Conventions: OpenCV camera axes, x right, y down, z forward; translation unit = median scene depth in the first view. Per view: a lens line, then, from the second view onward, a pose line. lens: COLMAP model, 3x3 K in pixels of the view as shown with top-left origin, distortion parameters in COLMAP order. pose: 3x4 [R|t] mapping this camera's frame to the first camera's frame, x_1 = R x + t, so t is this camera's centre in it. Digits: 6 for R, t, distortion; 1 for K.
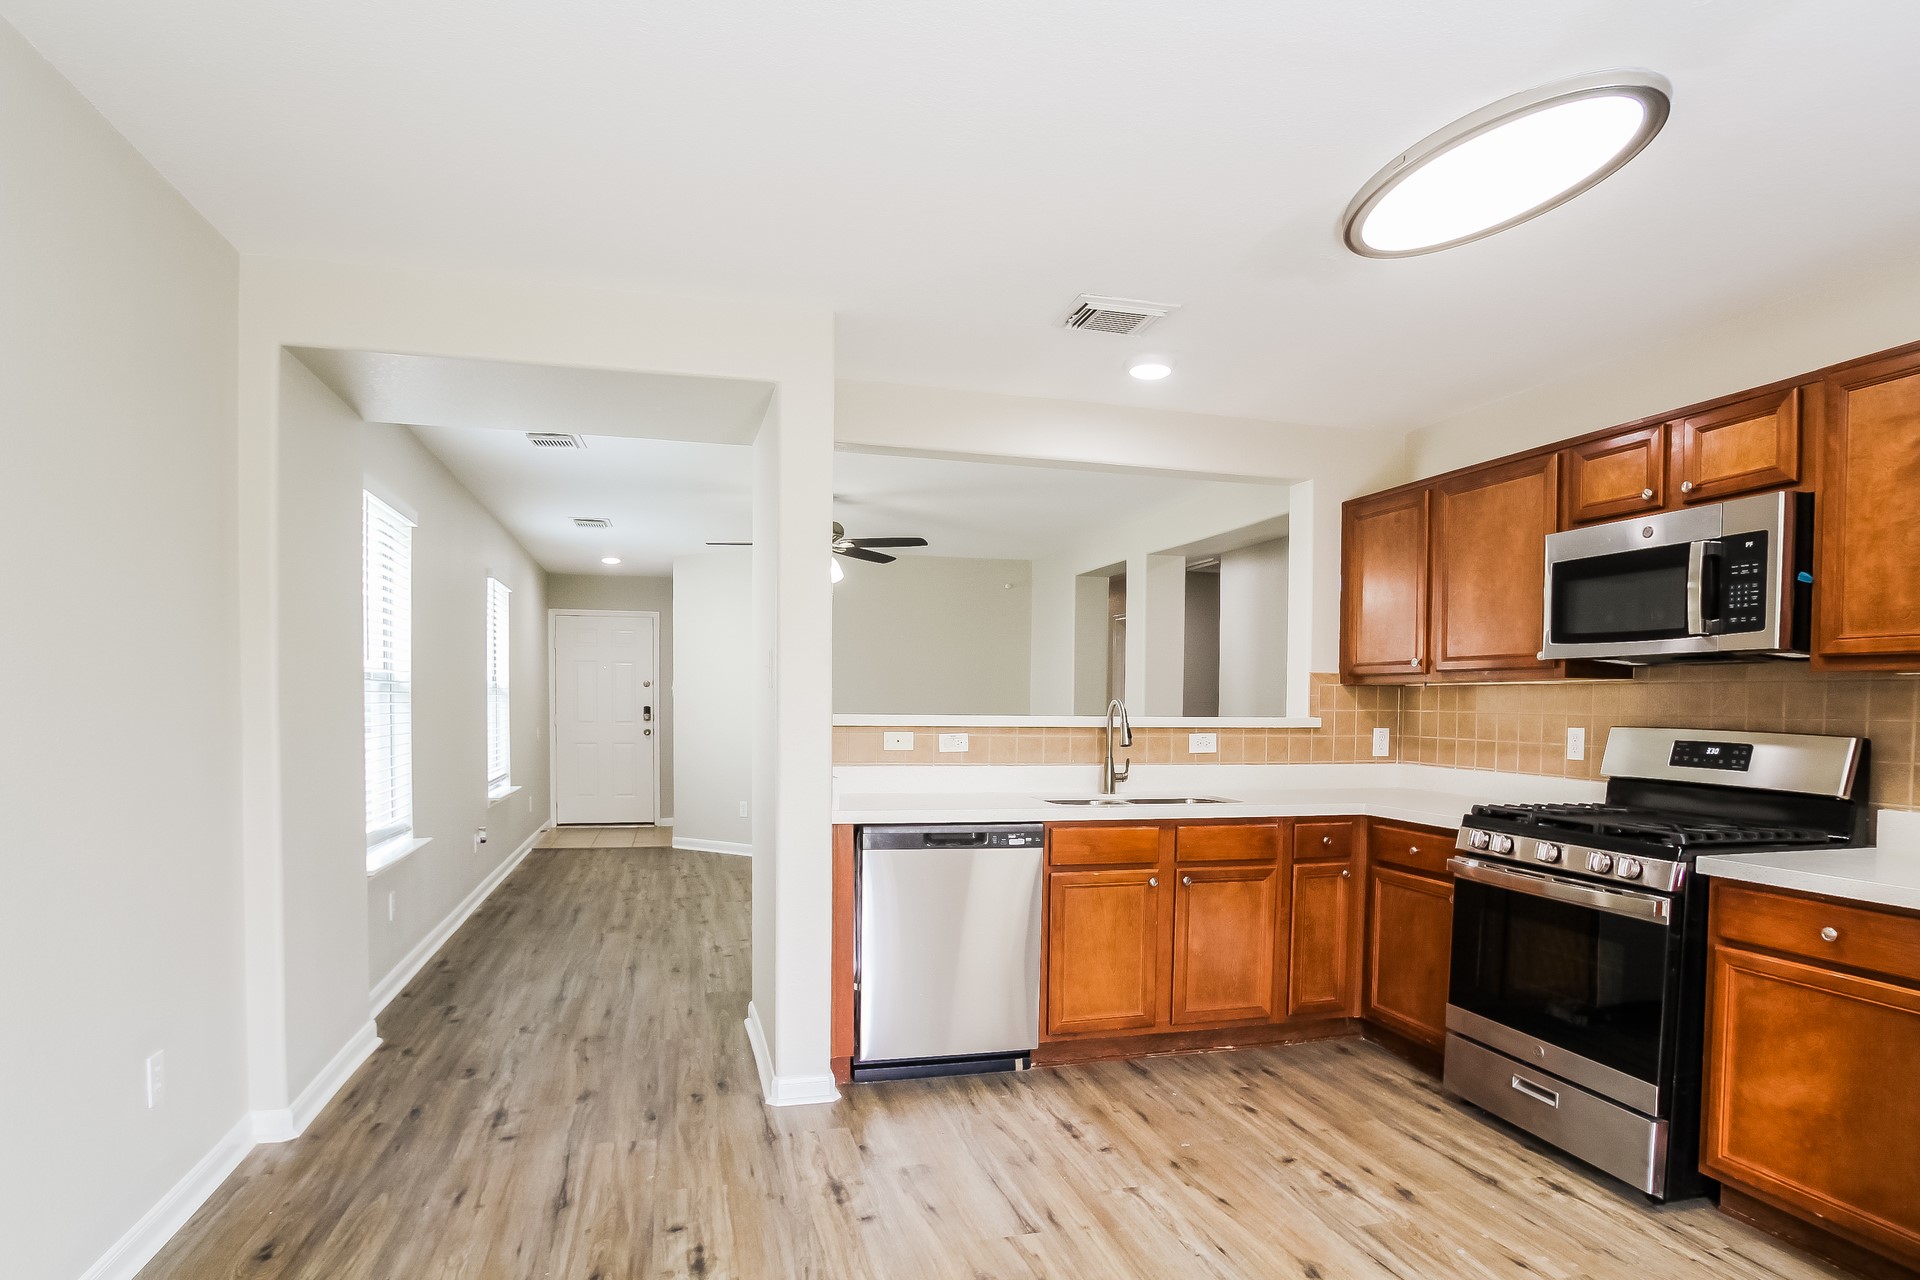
lens RADIAL K [[1042.2, 0, 956.8], [0, 1042.2, 698.2], [0, 0, 1]] dist [-0.062804, 0.041621]
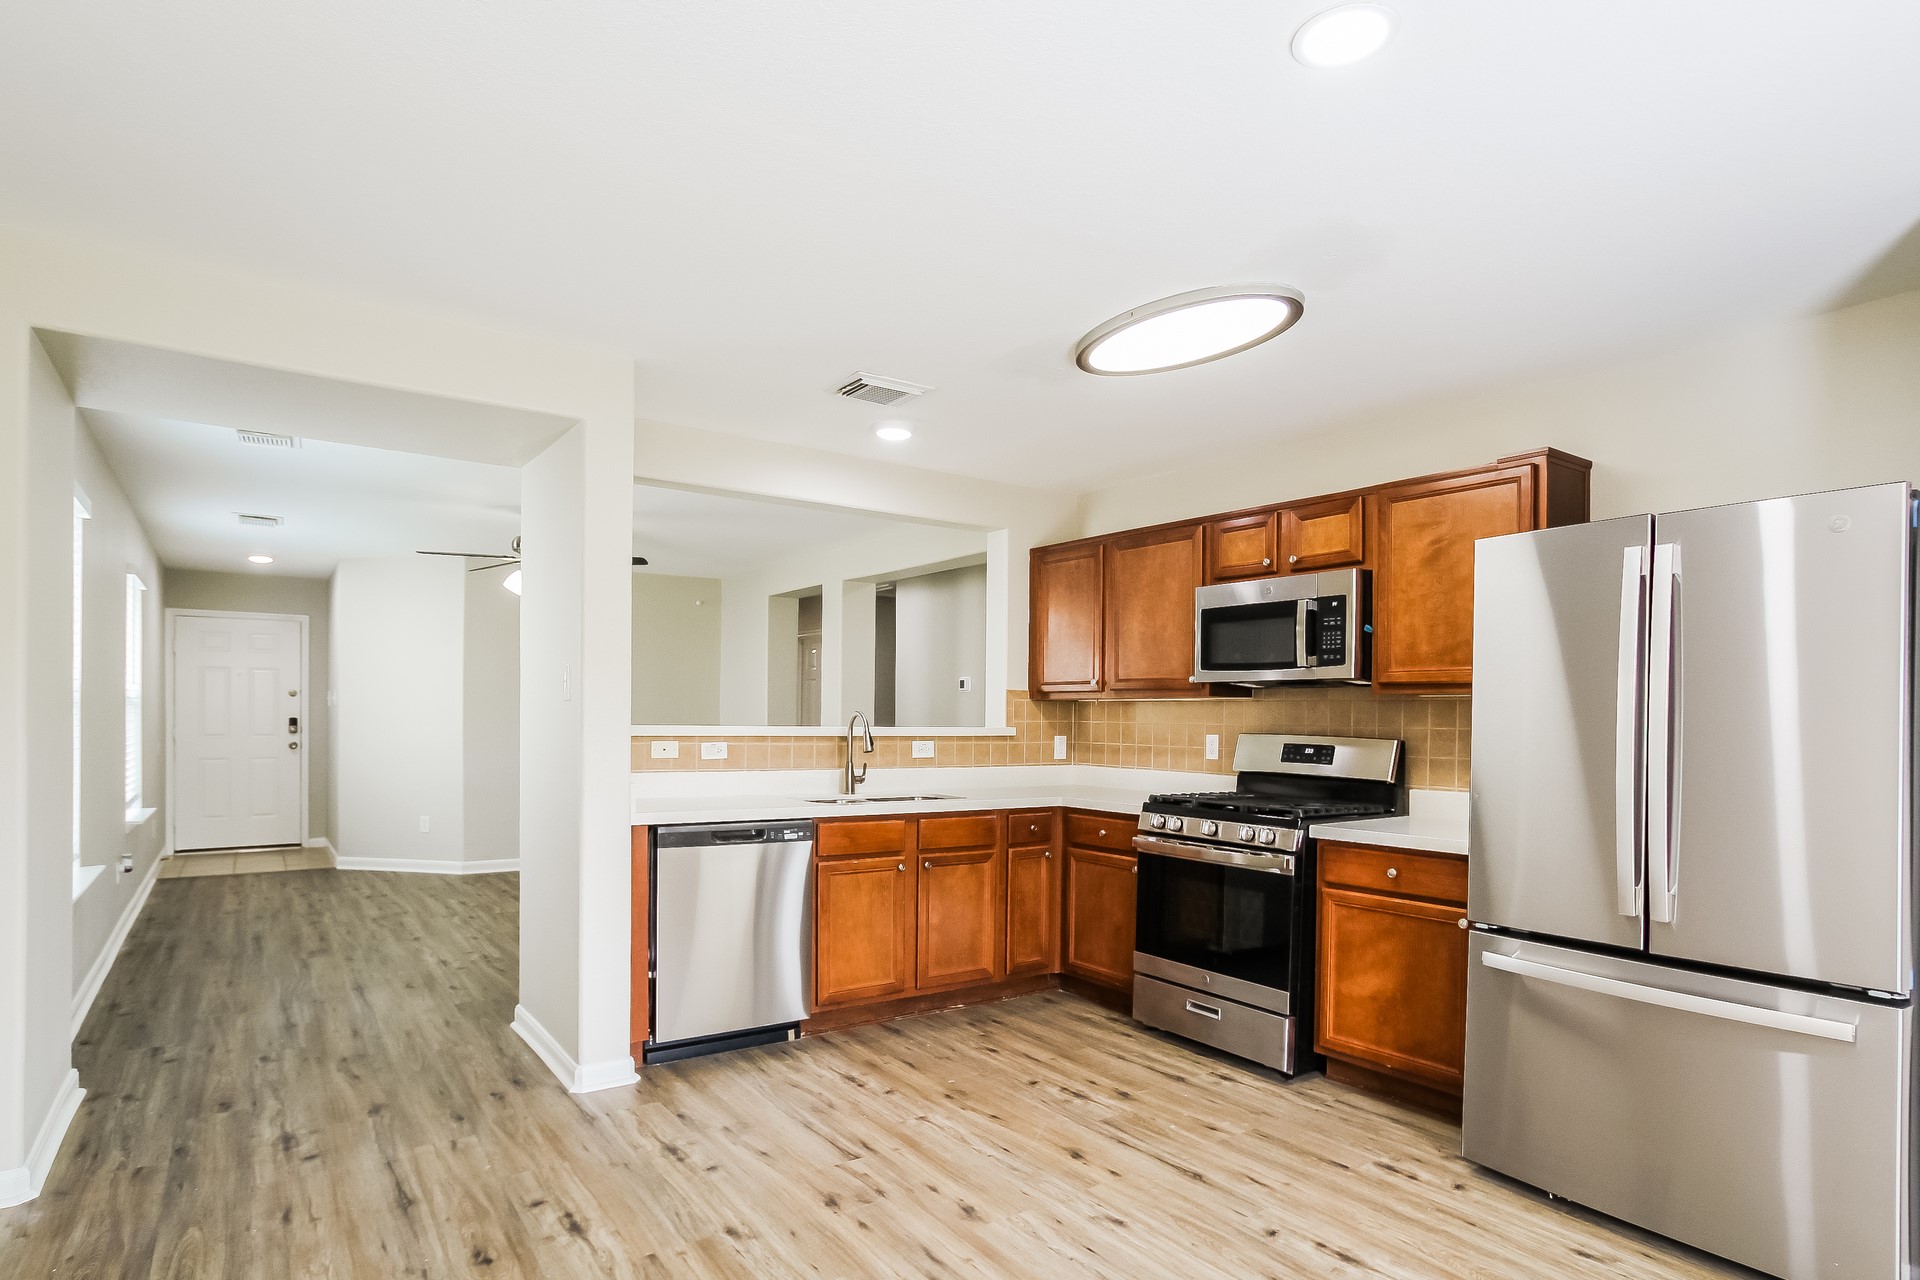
lens RADIAL K [[1017.8, 0, 939.7], [0, 1017.8, 675.6], [0, 0, 1]] dist [-0.027185, 0.040064]
pose [[0.943230, 0.013695, 0.331857, -0.177195], [-0.002718, 0.999434, -0.033519, -0.002245], [-0.332128, 0.030714, 0.942734, -0.123535]]
